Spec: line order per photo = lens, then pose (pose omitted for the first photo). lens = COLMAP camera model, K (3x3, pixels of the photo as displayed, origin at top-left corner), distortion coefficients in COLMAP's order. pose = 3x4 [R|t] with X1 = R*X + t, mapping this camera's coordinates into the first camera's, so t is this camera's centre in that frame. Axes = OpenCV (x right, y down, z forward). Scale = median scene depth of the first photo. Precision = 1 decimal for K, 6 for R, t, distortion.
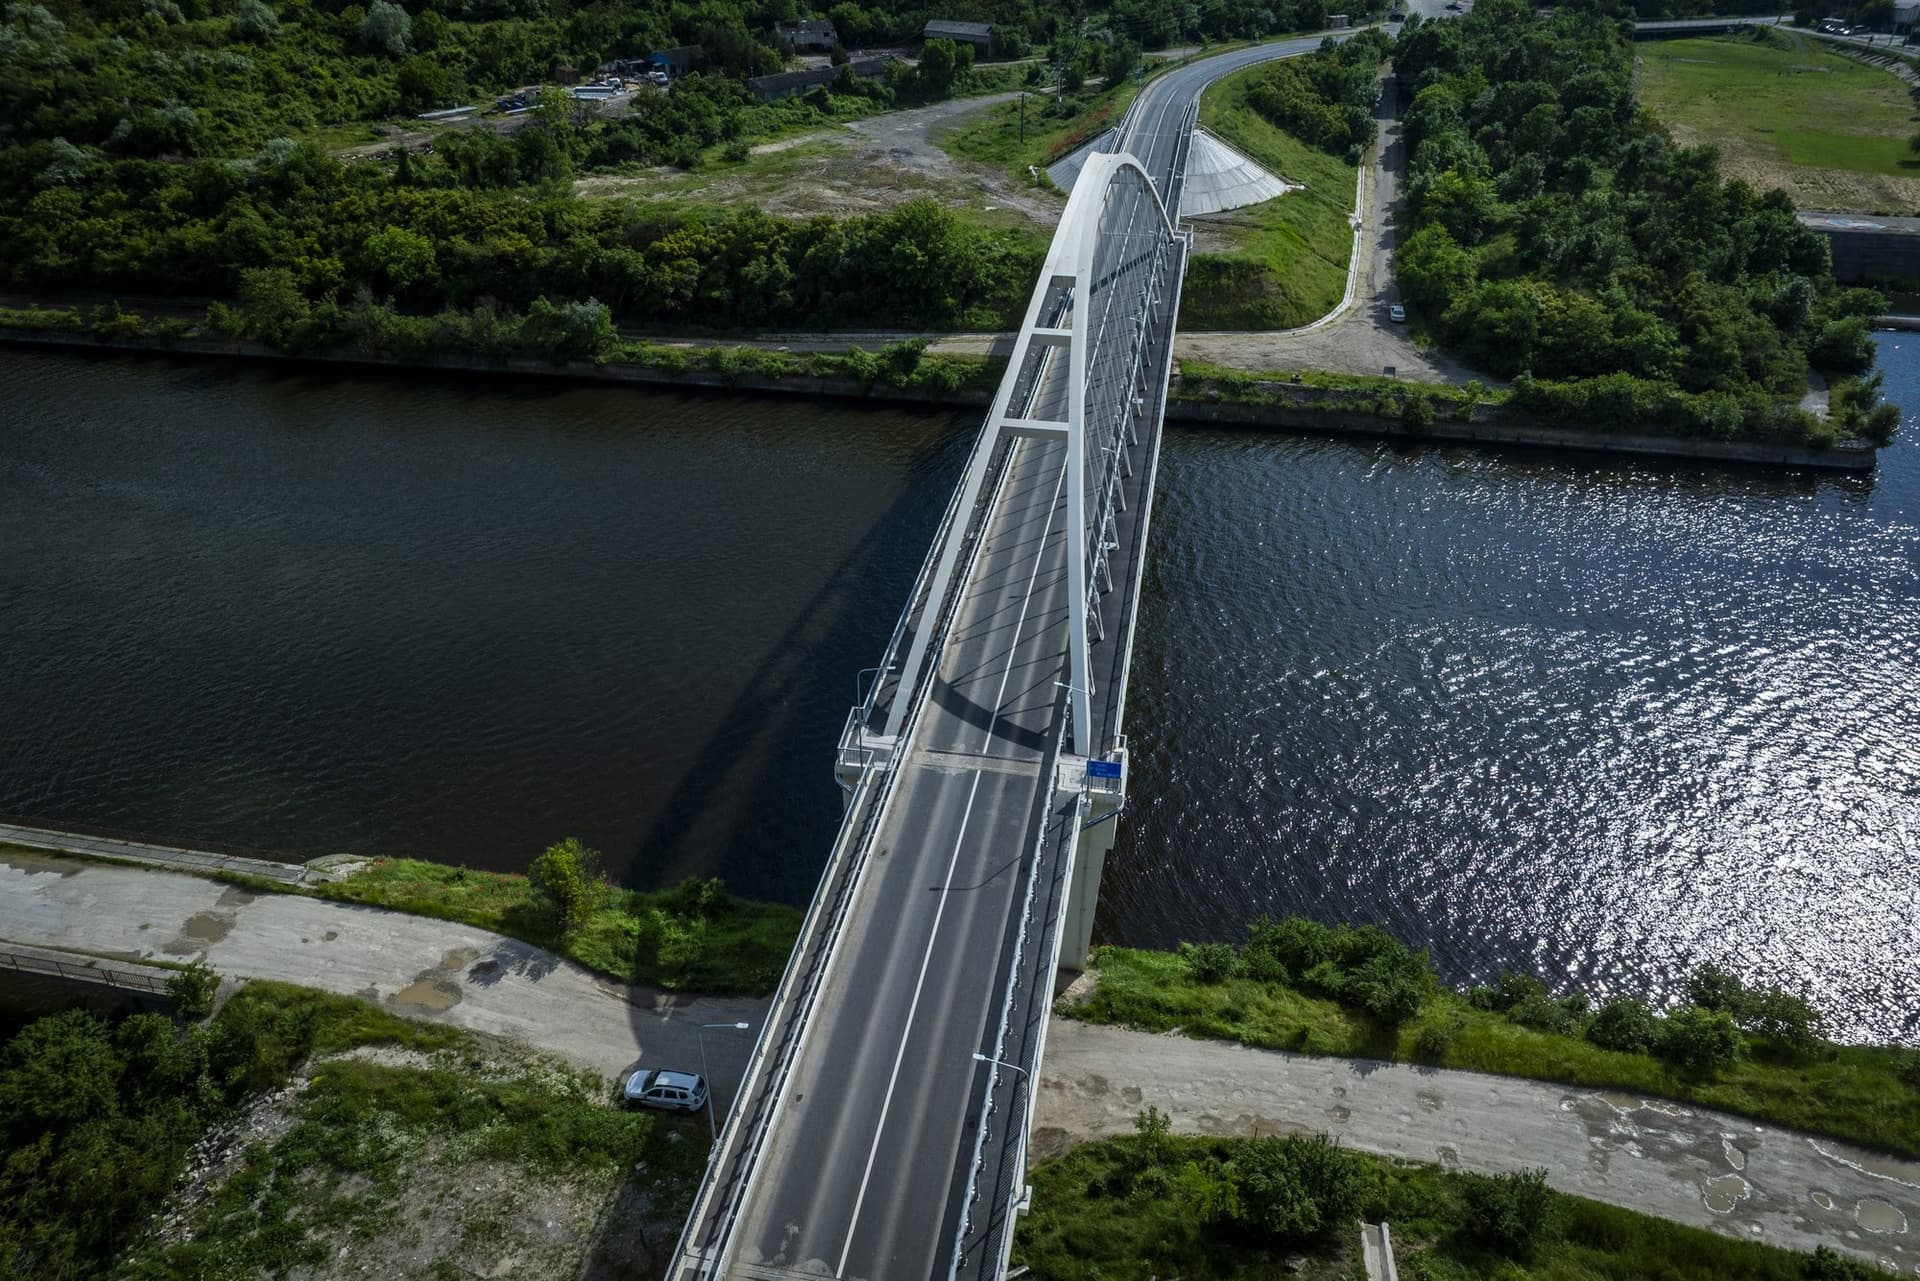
lens RADIAL K [[1351.8, 0, 960.0], [0, 1351.8, 640.5], [0, 0, 1]] dist [-0.042688, 0.004925]
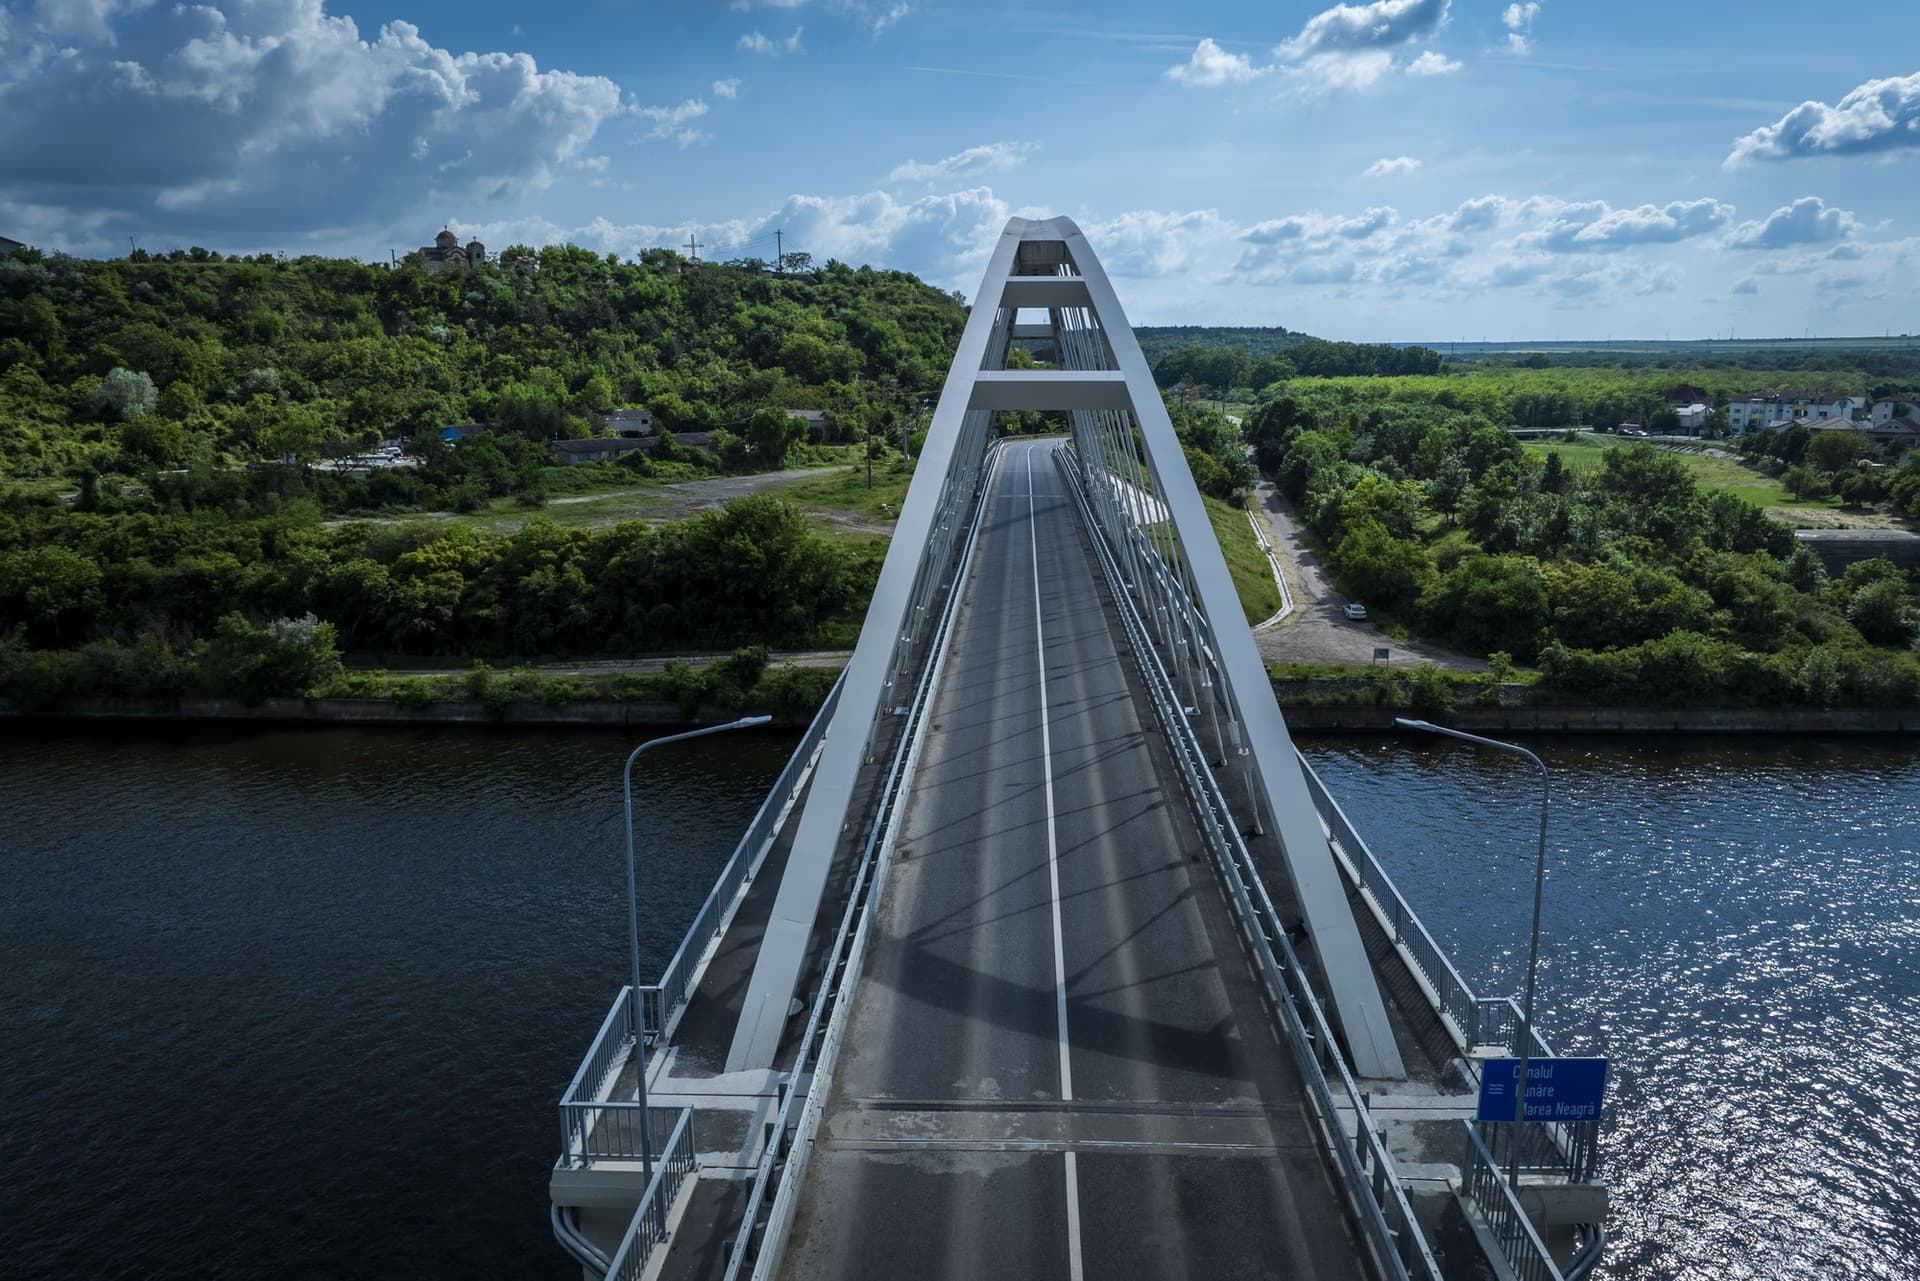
lens RADIAL K [[1351.8, 0, 960.0], [0, 1351.8, 640.5], [0, 0, 1]] dist [-0.042688, 0.004925]
pose [[0.991039, -0.031649, 0.129773, -0.016762], [0.075181, 0.935195, -0.346061, 0.036578], [-0.110410, 0.352716, 0.929194, 0.282159]]
